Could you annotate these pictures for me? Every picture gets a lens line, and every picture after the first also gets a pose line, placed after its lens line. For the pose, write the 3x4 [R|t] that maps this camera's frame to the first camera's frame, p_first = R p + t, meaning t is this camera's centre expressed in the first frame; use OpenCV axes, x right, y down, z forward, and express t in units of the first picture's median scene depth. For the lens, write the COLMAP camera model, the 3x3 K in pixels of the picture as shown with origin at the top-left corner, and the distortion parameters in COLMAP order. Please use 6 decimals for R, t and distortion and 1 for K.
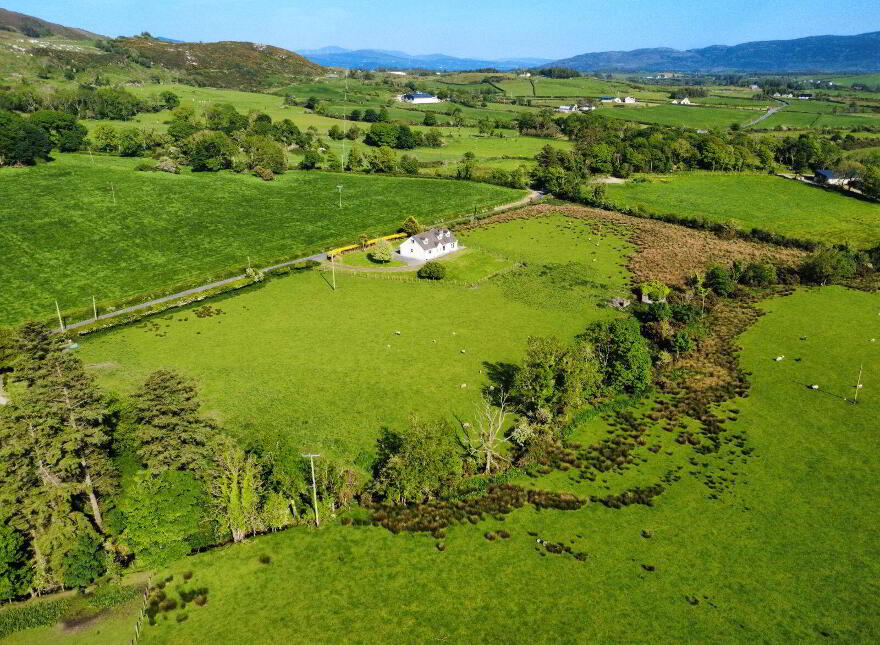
lens RADIAL K [[663.1, 0, 448.8], [0, 663.1, 323.8], [0, 0, 1]] dist [0.002325, -0.005460]
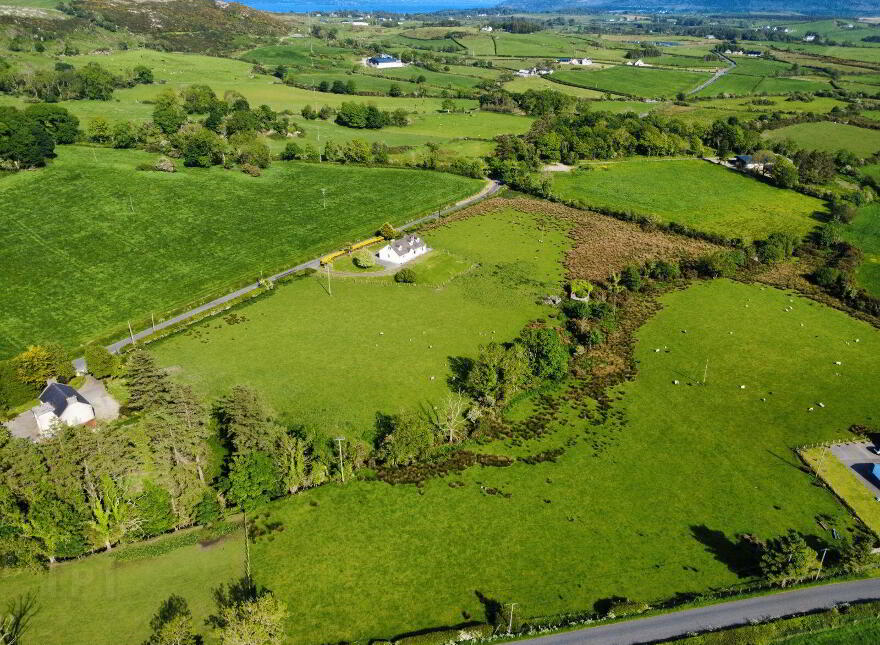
lens RADIAL K [[663.1, 0, 448.8], [0, 663.1, 323.8], [0, 0, 1]] dist [0.002325, -0.005460]
pose [[0.998615, -0.019153, 0.048992, -0.007321], [0.014797, 0.996031, 0.087768, -0.090127], [-0.050479, -0.086921, 0.994935, -0.241829]]
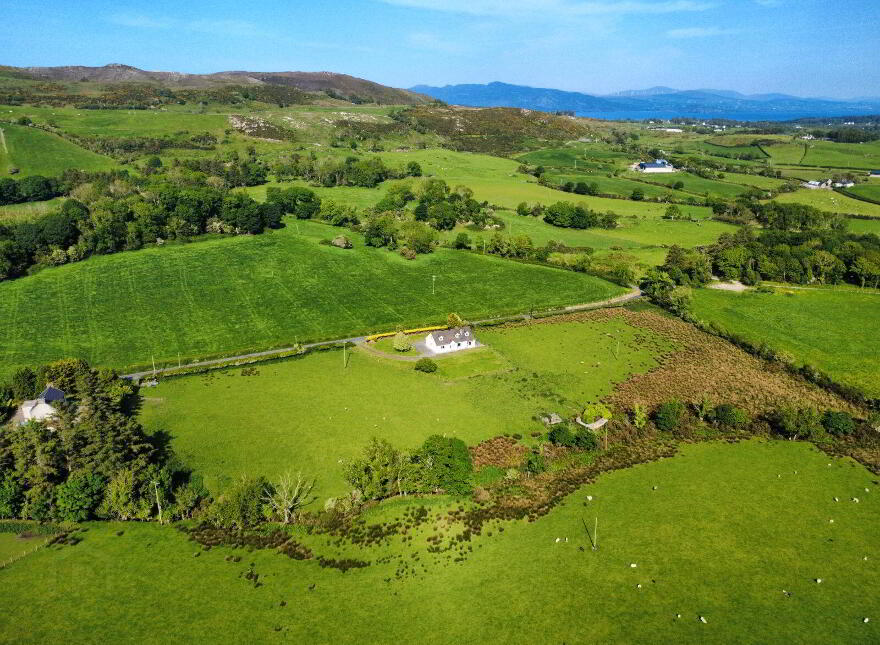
lens RADIAL K [[663.1, 0, 448.8], [0, 663.1, 323.8], [0, 0, 1]] dist [0.002325, -0.005460]
pose [[0.897291, 0.136937, -0.419664, 0.493879], [-0.158472, 0.987222, -0.016701, -0.131202], [0.412015, 0.081491, 0.907526, -0.130226]]
